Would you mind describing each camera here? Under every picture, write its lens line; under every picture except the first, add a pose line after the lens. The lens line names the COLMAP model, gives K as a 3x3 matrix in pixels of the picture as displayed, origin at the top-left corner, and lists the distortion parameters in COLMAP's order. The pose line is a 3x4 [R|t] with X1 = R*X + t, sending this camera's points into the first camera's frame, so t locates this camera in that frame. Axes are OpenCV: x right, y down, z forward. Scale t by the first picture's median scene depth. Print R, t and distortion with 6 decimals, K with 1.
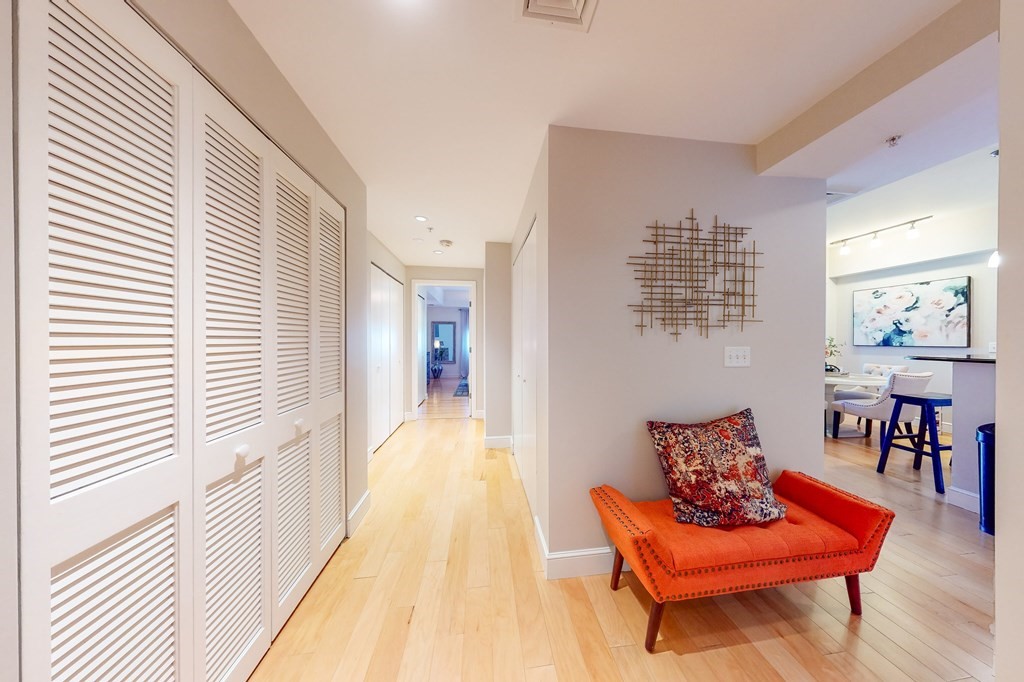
lens RADIAL K [[296.9, 0, 512.0], [0, 296.9, 341.0], [0, 0, 1]] dist [-0.007624, 0.000074]
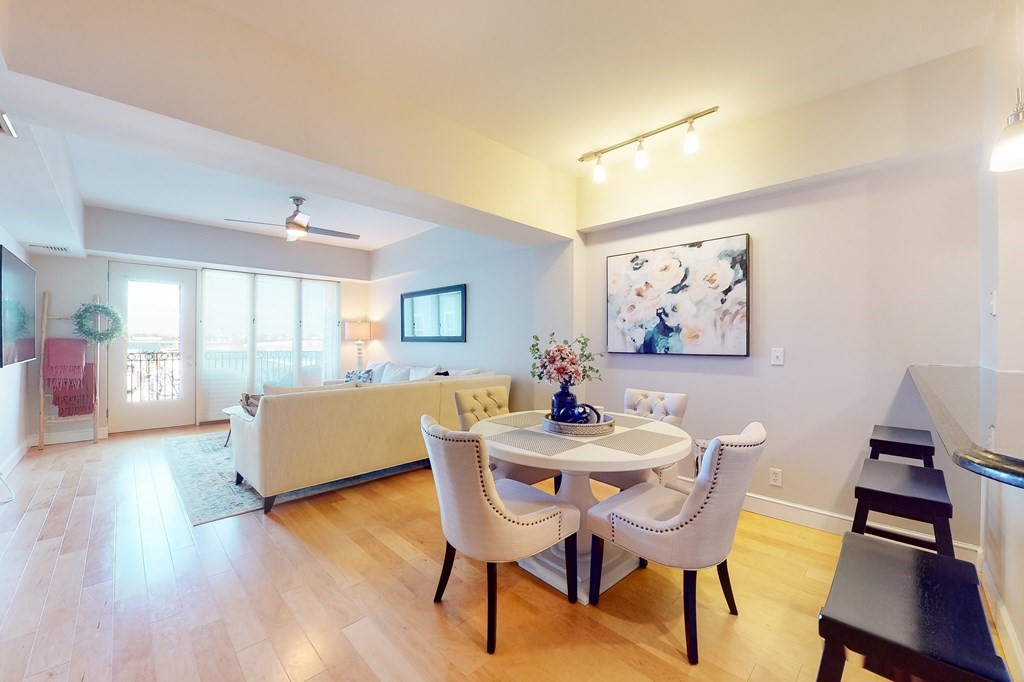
lens RADIAL K [[400.1, 0, 512.0], [0, 400.1, 341.0], [0, 0, 1]] dist [-0.017761, 0.000002]
pose [[0.780859, 0.004335, 0.624693, 0.667702], [-0.001727, 0.999987, -0.004782, -0.003812], [-0.624706, 0.002655, 0.780856, 0.638631]]
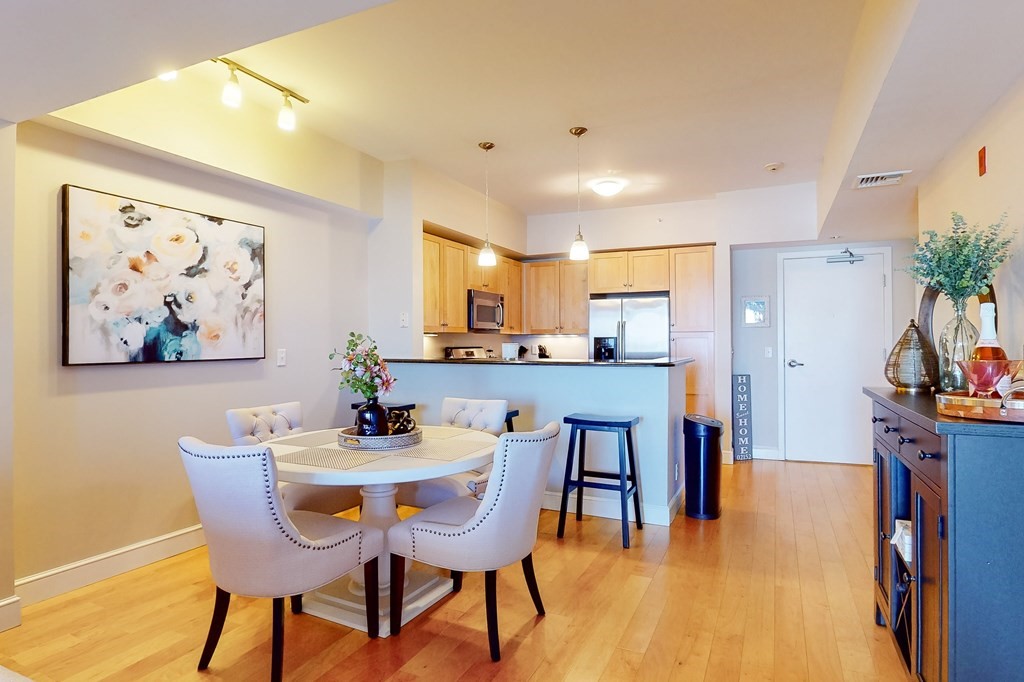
lens RADIAL K [[554.1, 0, 512.0], [0, 554.1, 341.0], [0, 0, 1]] dist [-0.020405, 0.001300]
pose [[-0.852563, 0.005712, 0.522593, 0.601444], [0.008502, 0.999960, 0.002941, -0.009213], [-0.522555, 0.006950, -0.852577, 1.542419]]
